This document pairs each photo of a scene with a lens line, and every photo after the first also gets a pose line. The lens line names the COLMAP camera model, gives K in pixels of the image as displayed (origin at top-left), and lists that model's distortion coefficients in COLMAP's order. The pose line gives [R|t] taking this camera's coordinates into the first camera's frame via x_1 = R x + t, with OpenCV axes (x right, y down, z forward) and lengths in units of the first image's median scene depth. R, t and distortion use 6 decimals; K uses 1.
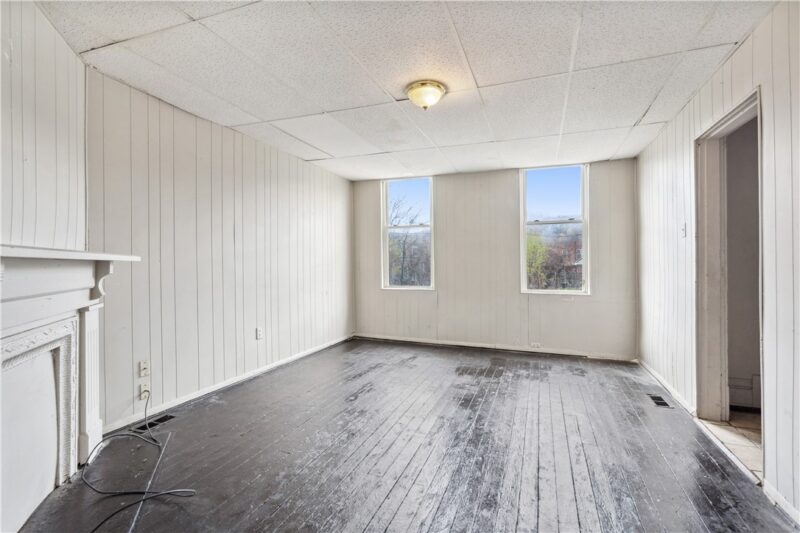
lens RADIAL K [[364.6, 0, 420.6], [0, 364.6, 265.0], [0, 0, 1]] dist [0.000565, 0.000159]
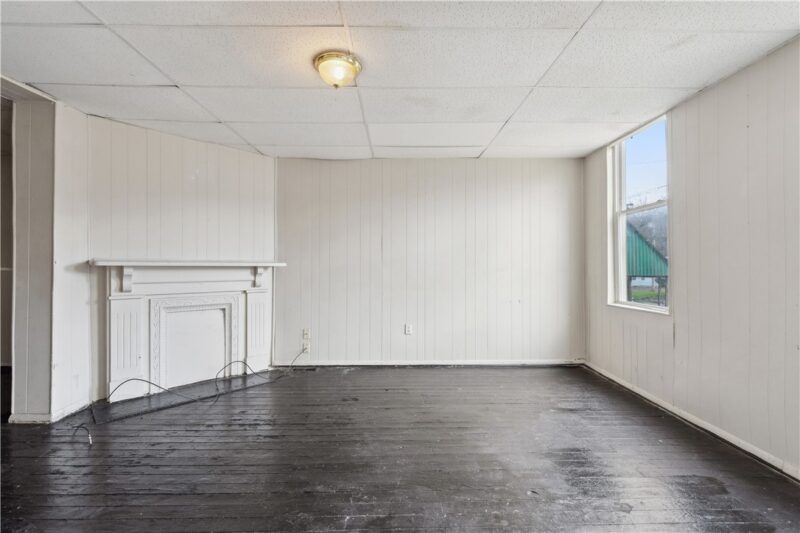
lens RADIAL K [[364.4, 0, 400.0], [0, 364.4, 266.5], [0, 0, 1]] dist [0.000535, -0.000037]
pose [[0.333341, -0.002230, -0.942804, 0.696761], [-0.002700, 0.999991, -0.003320, -0.003244], [0.942802, 0.003653, 0.333332, 0.686858]]
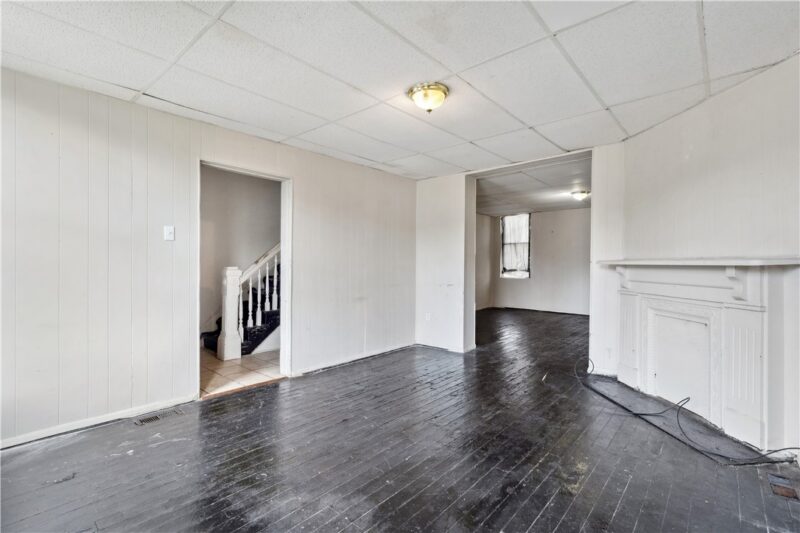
lens RADIAL K [[364.4, 0, 400.0], [0, 364.4, 266.5], [0, 0, 1]] dist [0.000535, -0.000037]
pose [[-0.922167, -0.005700, 0.386750, -0.241754], [-0.002124, 0.999951, 0.009675, -0.010416], [-0.386786, 0.008101, -0.922134, 1.566022]]
